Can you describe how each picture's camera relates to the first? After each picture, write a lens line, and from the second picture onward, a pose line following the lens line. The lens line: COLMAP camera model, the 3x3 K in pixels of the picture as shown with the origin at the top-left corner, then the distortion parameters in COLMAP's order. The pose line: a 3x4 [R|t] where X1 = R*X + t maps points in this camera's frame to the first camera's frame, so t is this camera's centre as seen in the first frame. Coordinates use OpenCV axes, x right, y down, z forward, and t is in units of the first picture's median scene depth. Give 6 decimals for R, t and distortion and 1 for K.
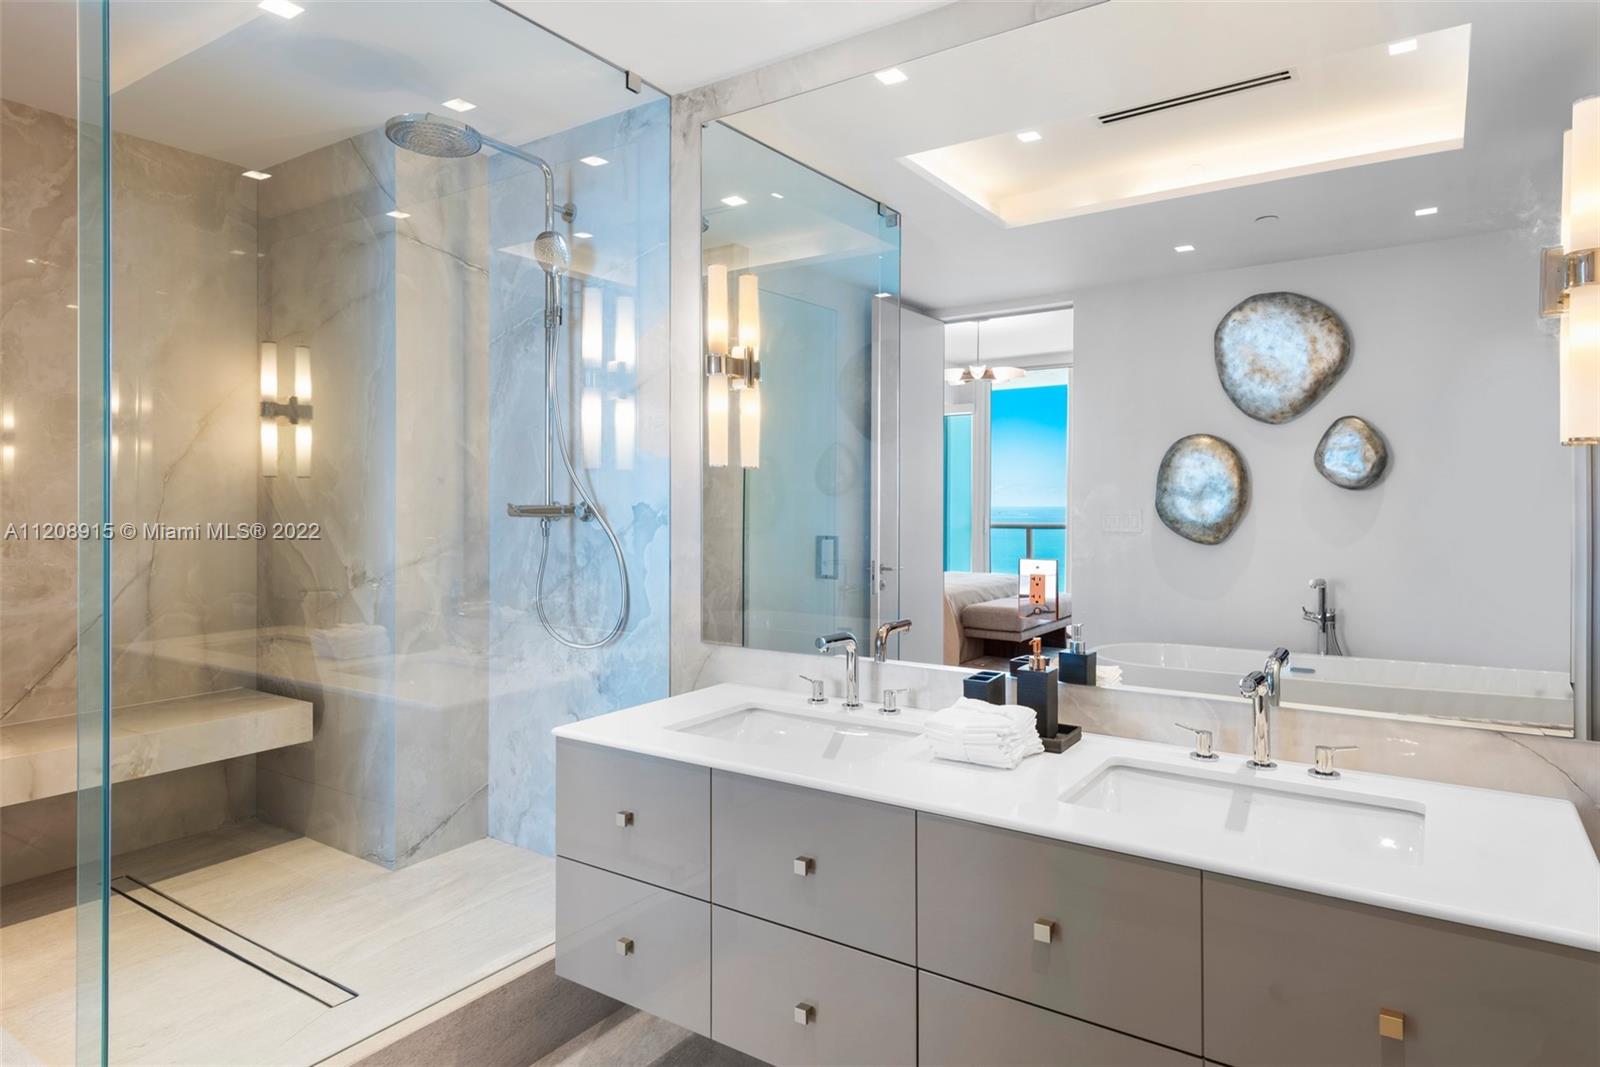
lens RADIAL K [[933.3, 0, 801.9], [0, 933.3, 498.1], [0, 0, 1]] dist [0.014326, -0.001212]
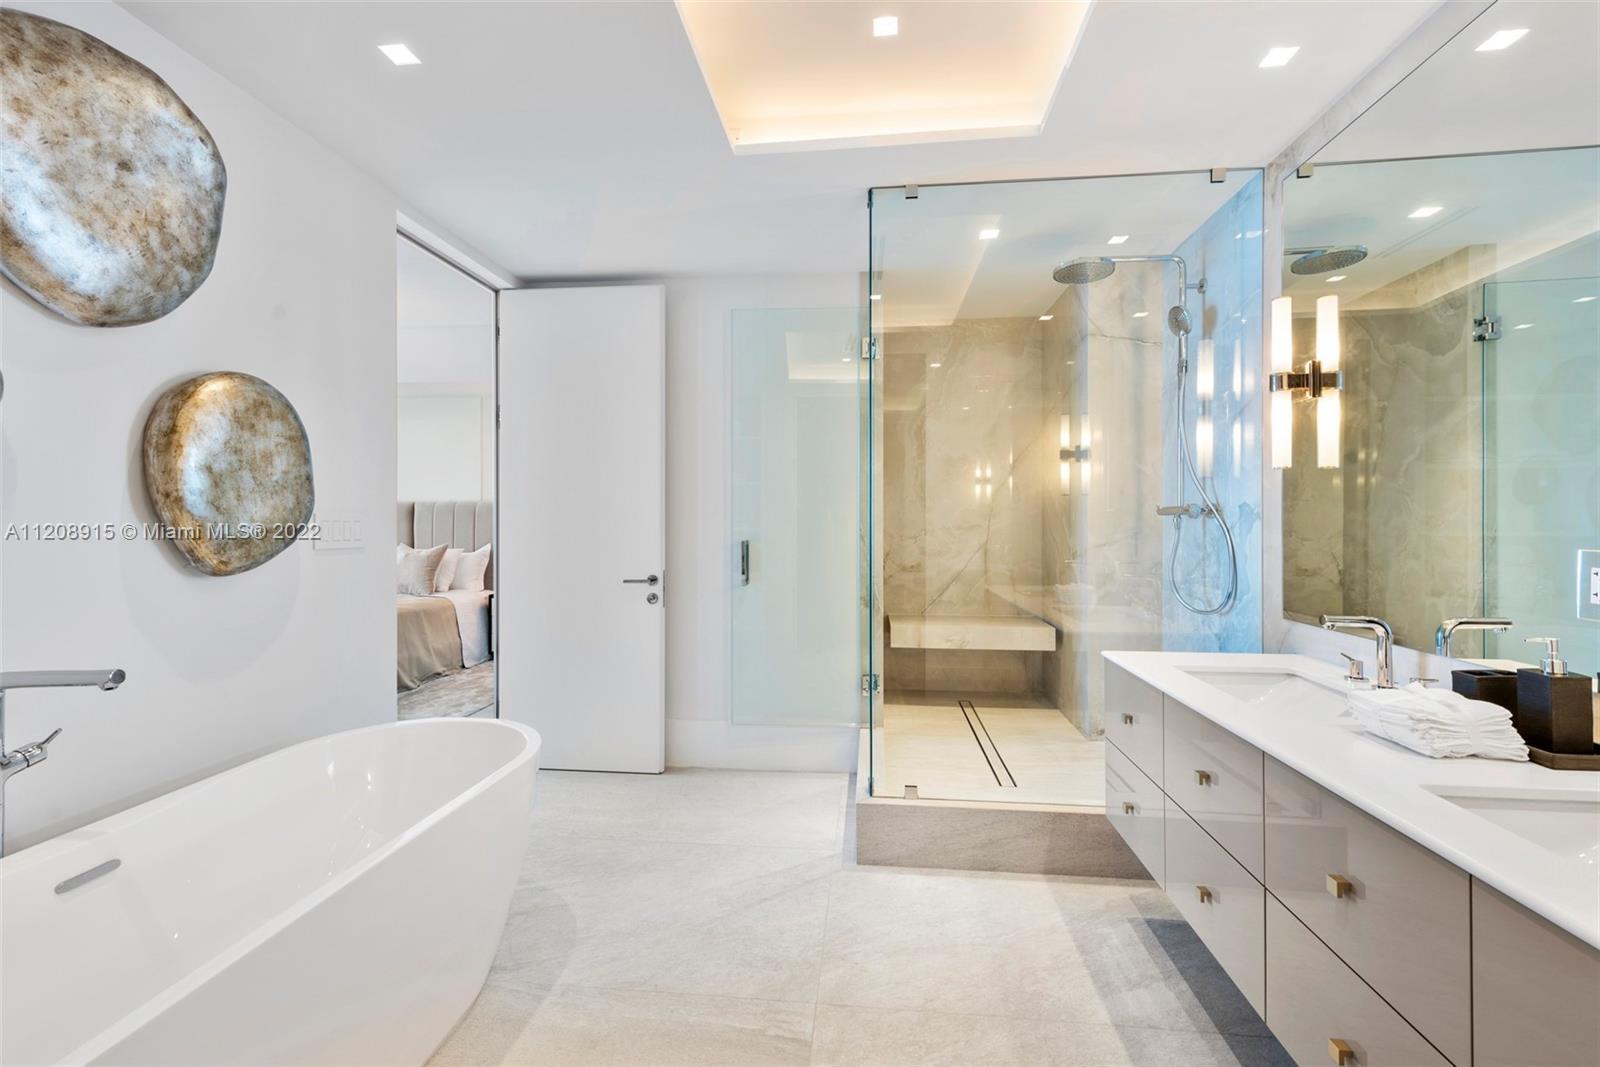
lens RADIAL K [[652.6, 0, 804.7], [0, 652.6, 519.5], [0, 0, 1]] dist [0.001507, 0.000141]
pose [[0.467195, -0.002578, -0.884151, 0.300477], [0.005070, 0.999987, -0.000236, 0.023079], [0.884140, -0.004373, 0.467202, 0.065500]]
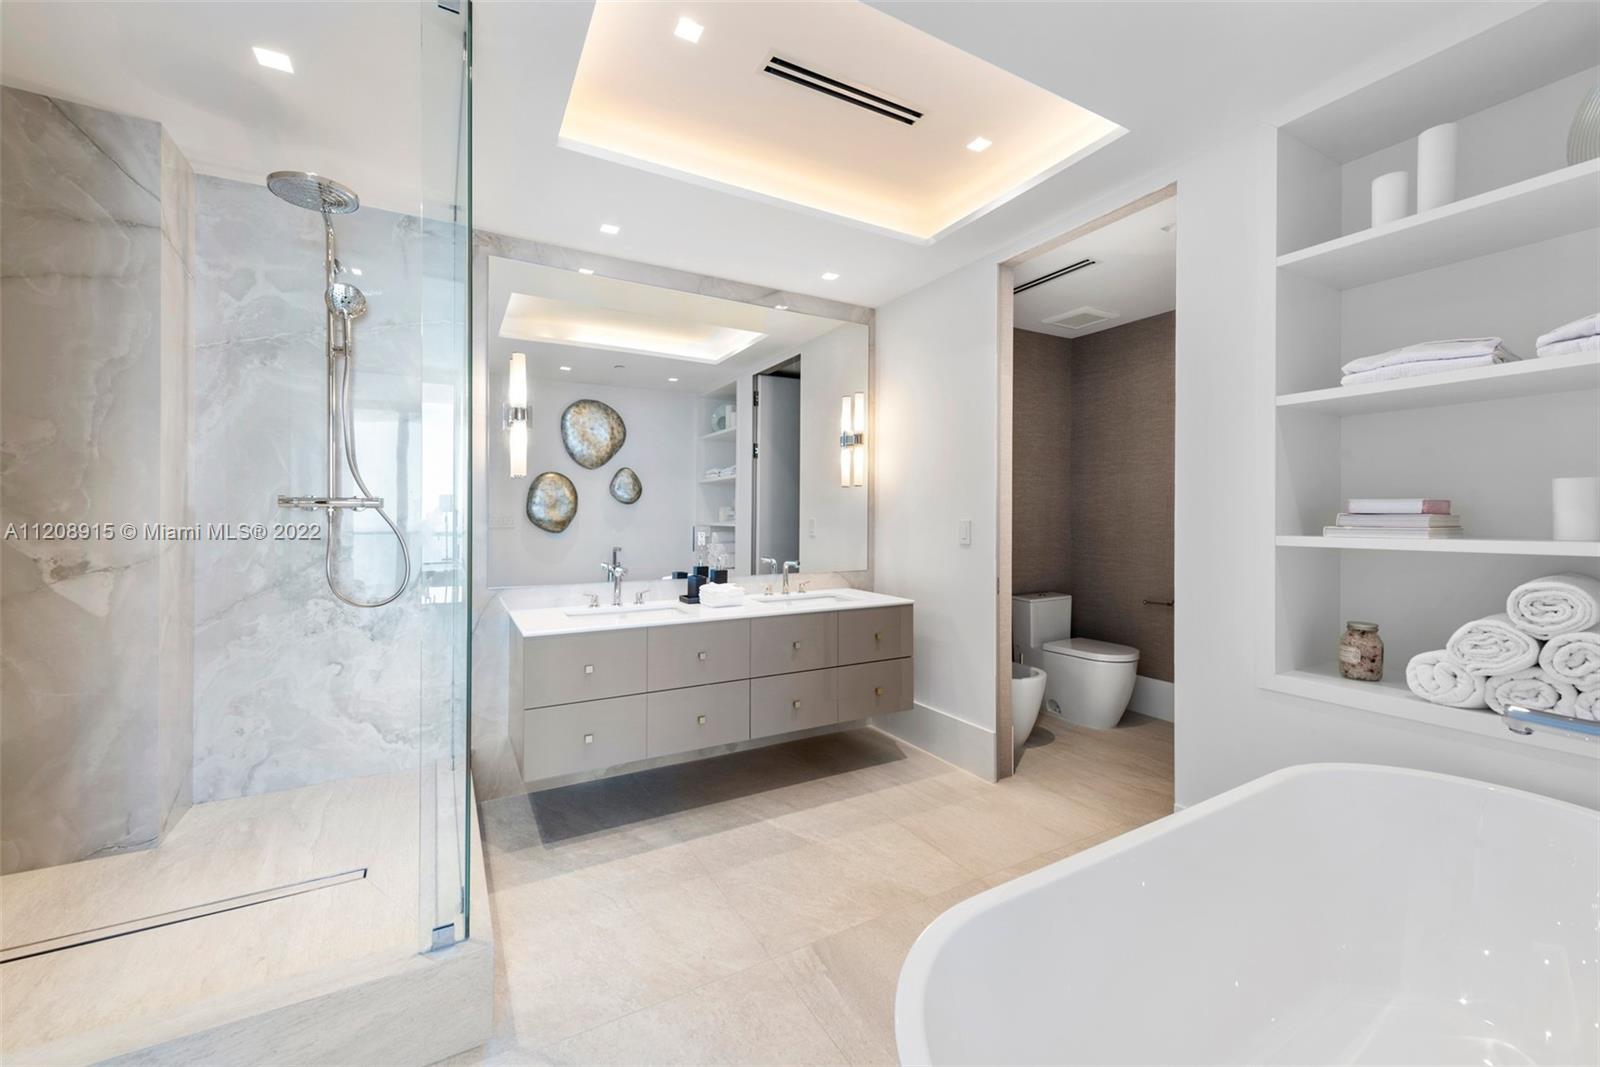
lens RADIAL K [[642.9, 0, 803.7], [0, 642.9, 522.3], [0, 0, 1]] dist [-0.001731, -0.000503]
pose [[0.444973, -0.004206, 0.895534, -0.717828], [-0.001679, 0.999983, 0.005531, 0.032561], [-0.895543, -0.003965, 0.444958, 0.045810]]
